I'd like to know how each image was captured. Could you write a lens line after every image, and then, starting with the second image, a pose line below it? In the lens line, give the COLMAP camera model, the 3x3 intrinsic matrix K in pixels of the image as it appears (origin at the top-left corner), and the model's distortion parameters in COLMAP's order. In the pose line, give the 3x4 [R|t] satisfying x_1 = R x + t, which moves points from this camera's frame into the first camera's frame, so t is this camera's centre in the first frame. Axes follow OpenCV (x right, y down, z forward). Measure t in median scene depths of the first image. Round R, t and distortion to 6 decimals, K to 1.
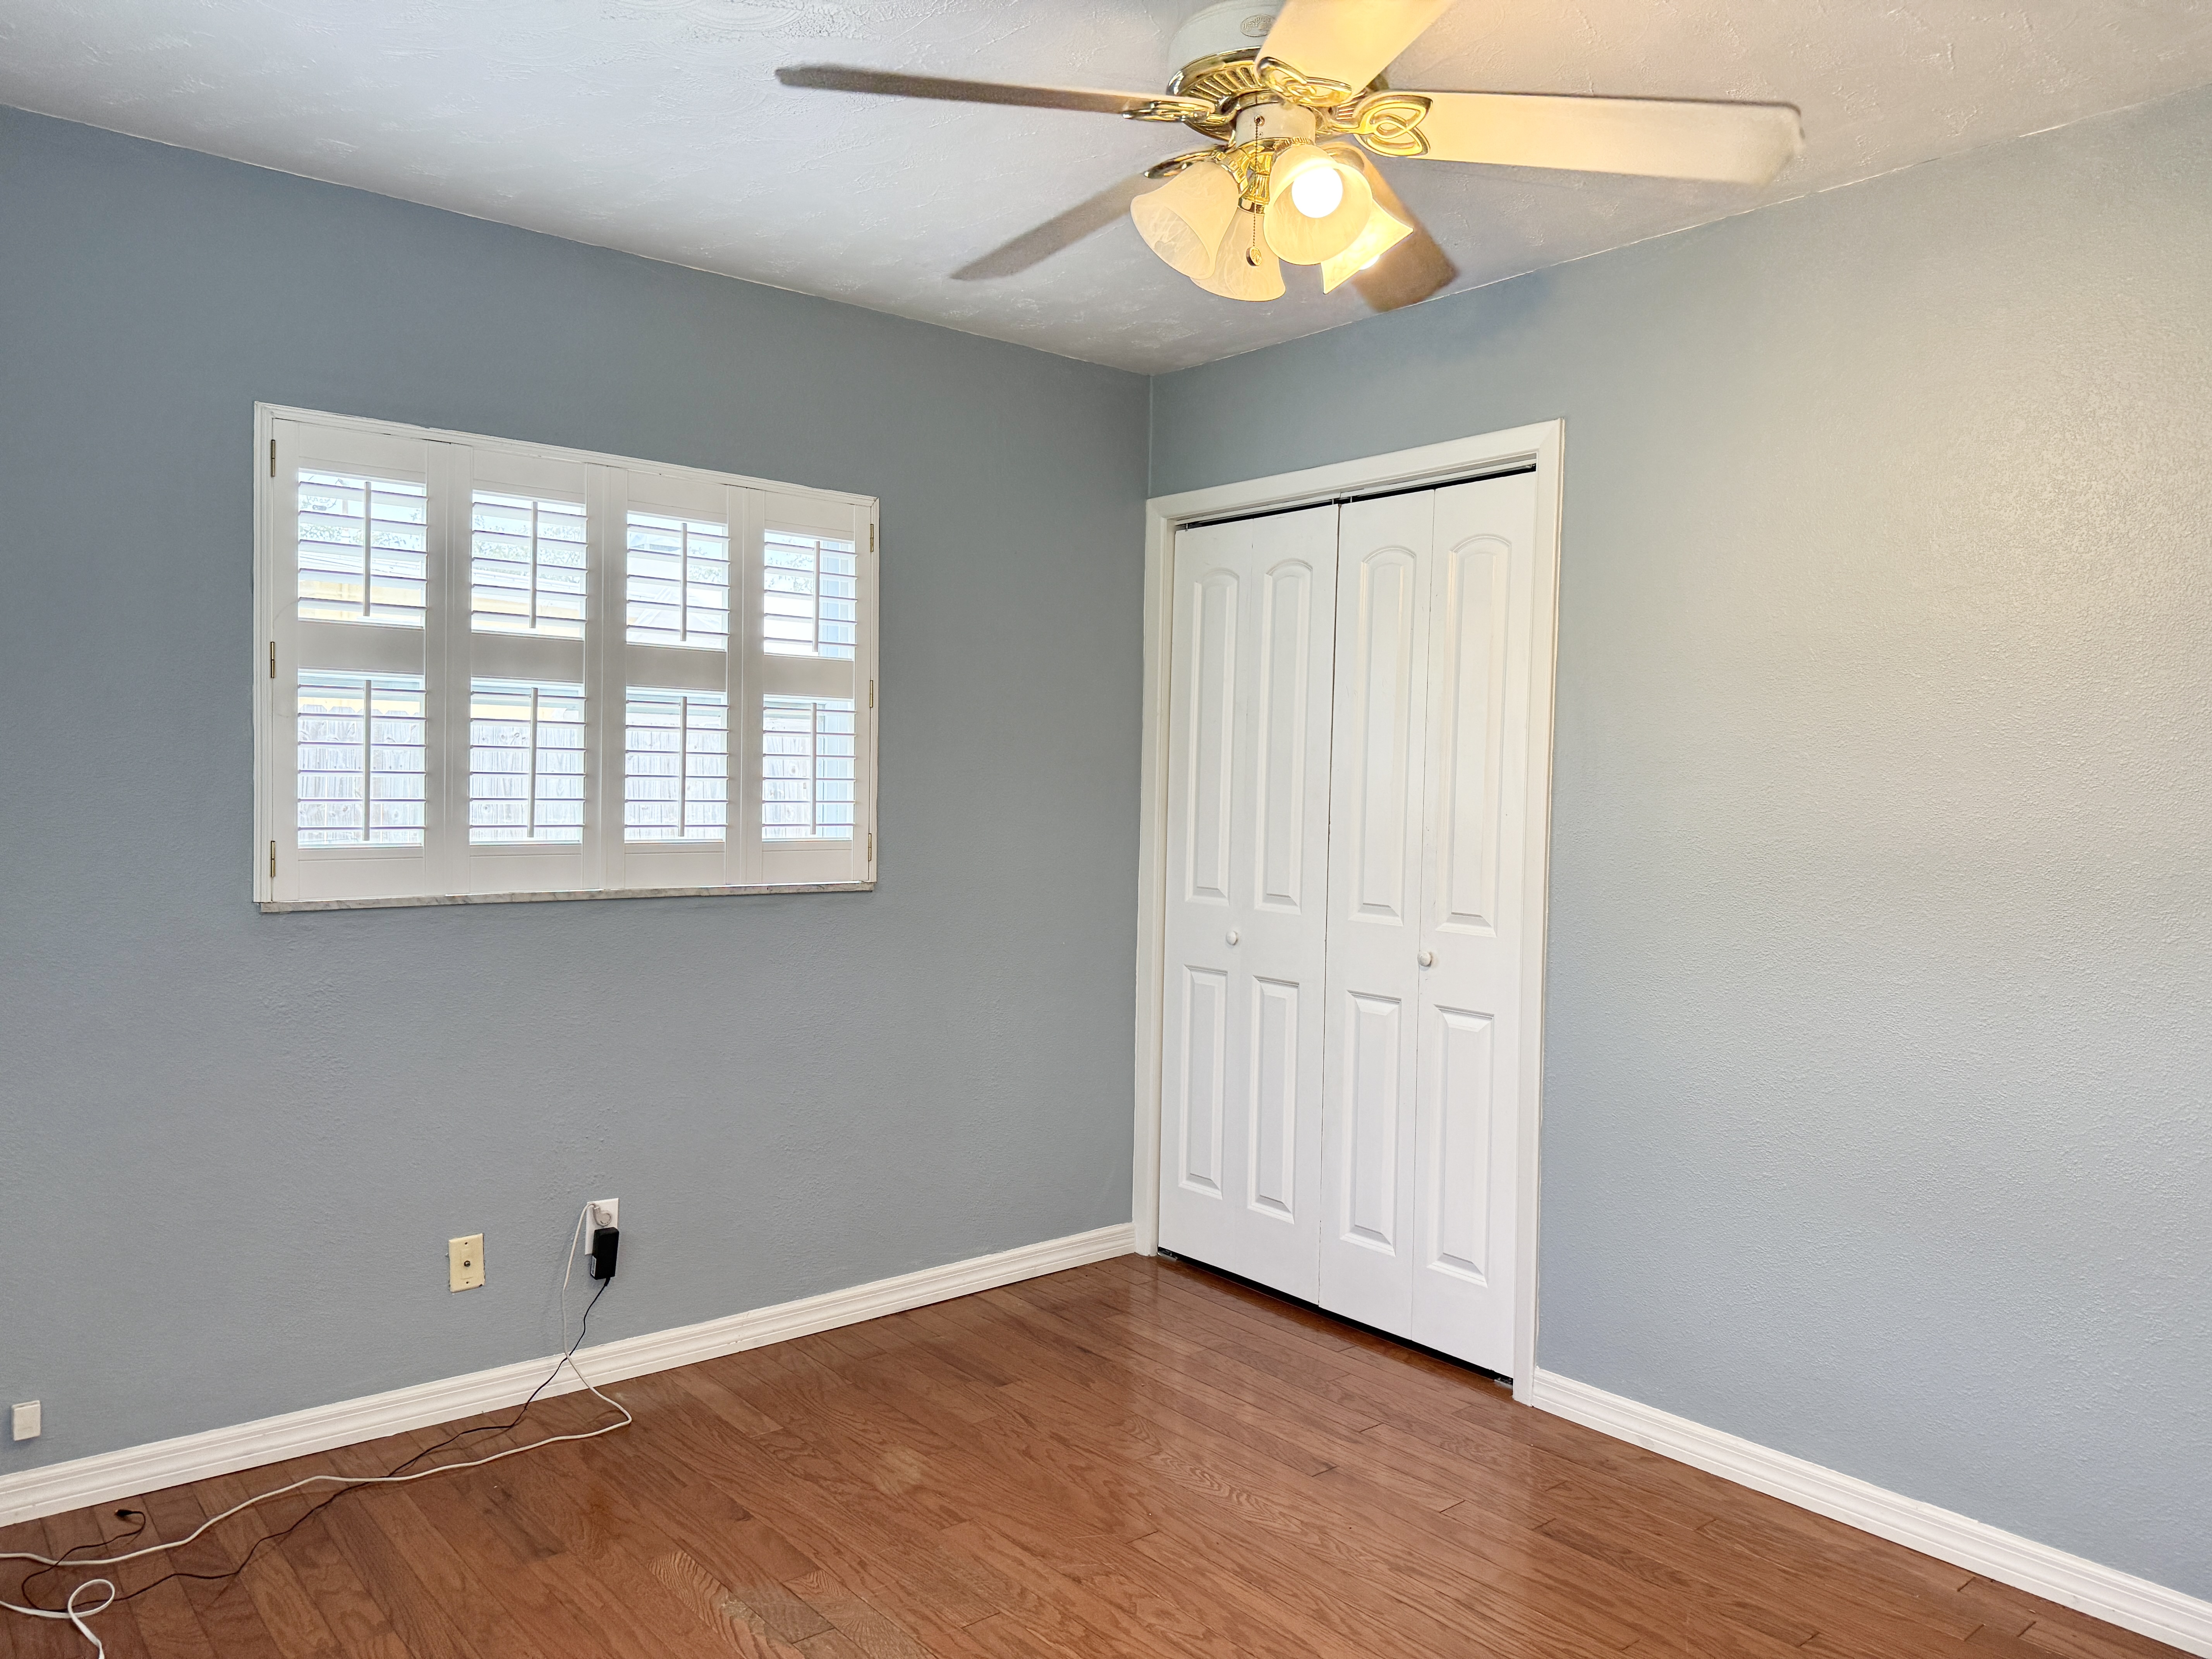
lens RADIAL K [[1535.0, 0, 1109.0], [0, 1535.0, 842.9], [0, 0, 1]] dist [0.163988, -0.338932]
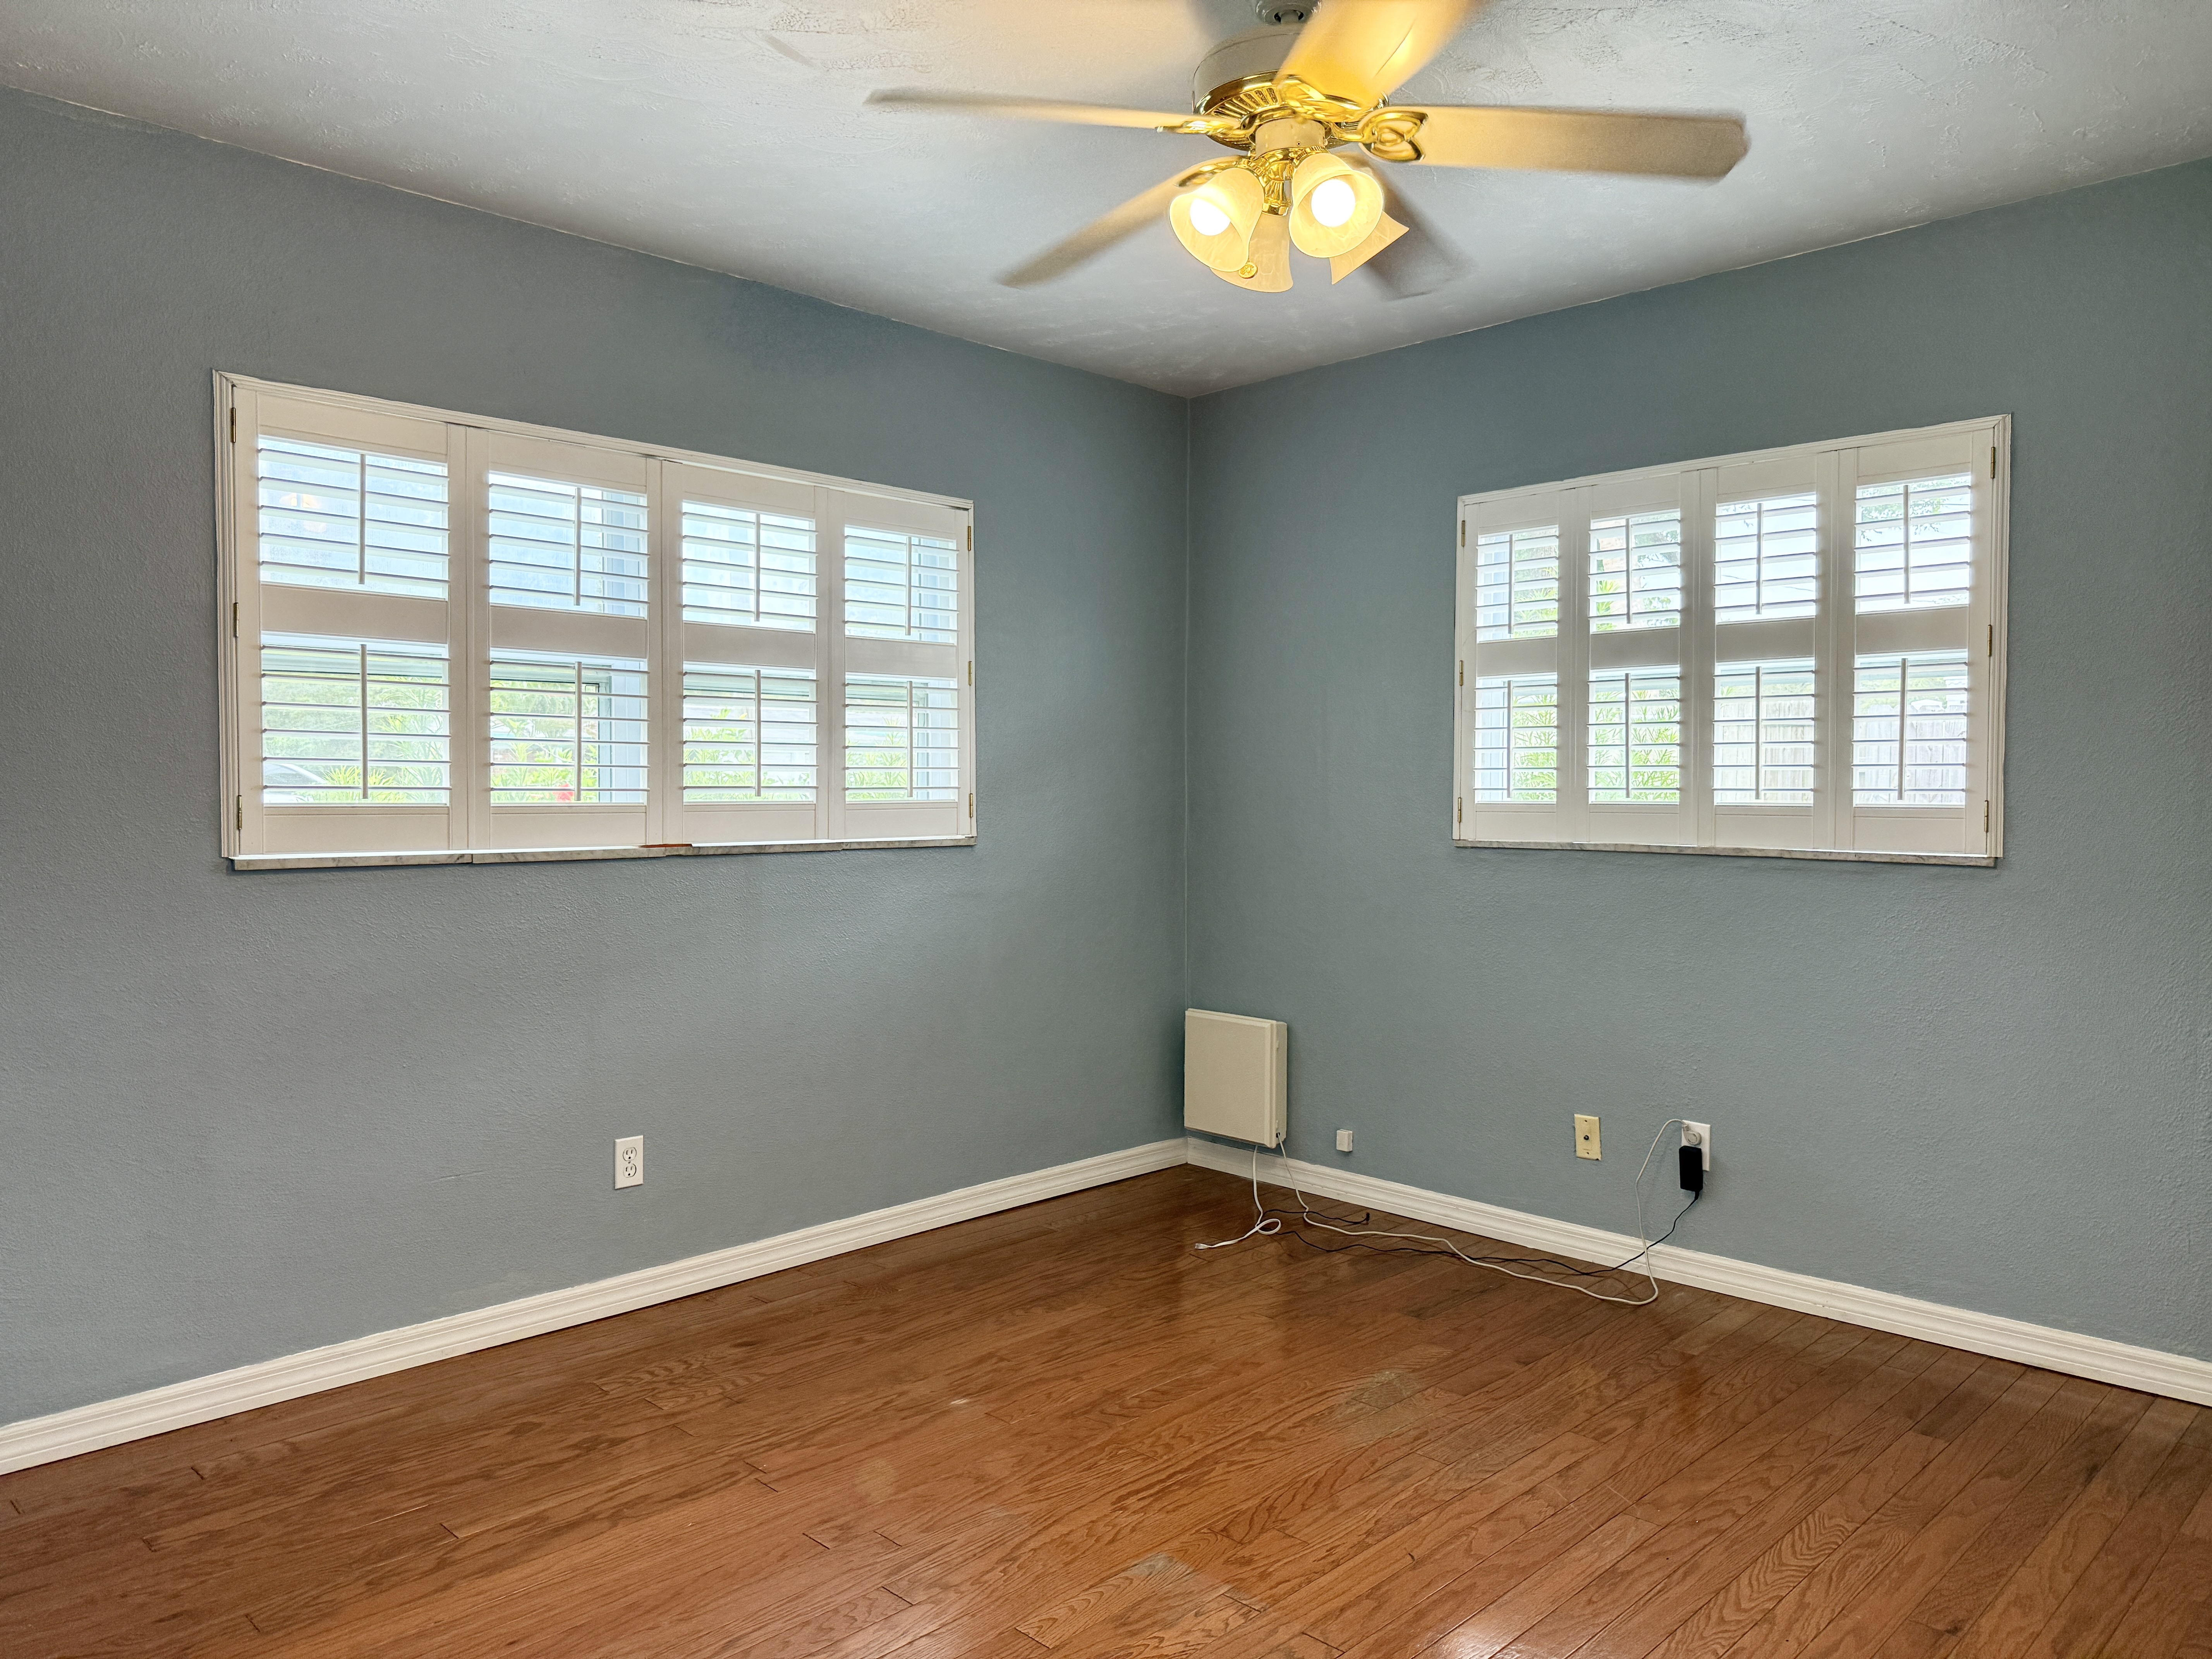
lens RADIAL K [[1545.8, 0, 1022.7], [0, 1545.8, 826.1], [0, 0, 1]] dist [0.003517, 0.002415]
pose [[0.065078, 0.020411, -0.997671, 0.754359], [-0.030722, 0.999358, 0.018442, 0.009951], [0.997407, 0.029451, 0.065664, 0.438831]]
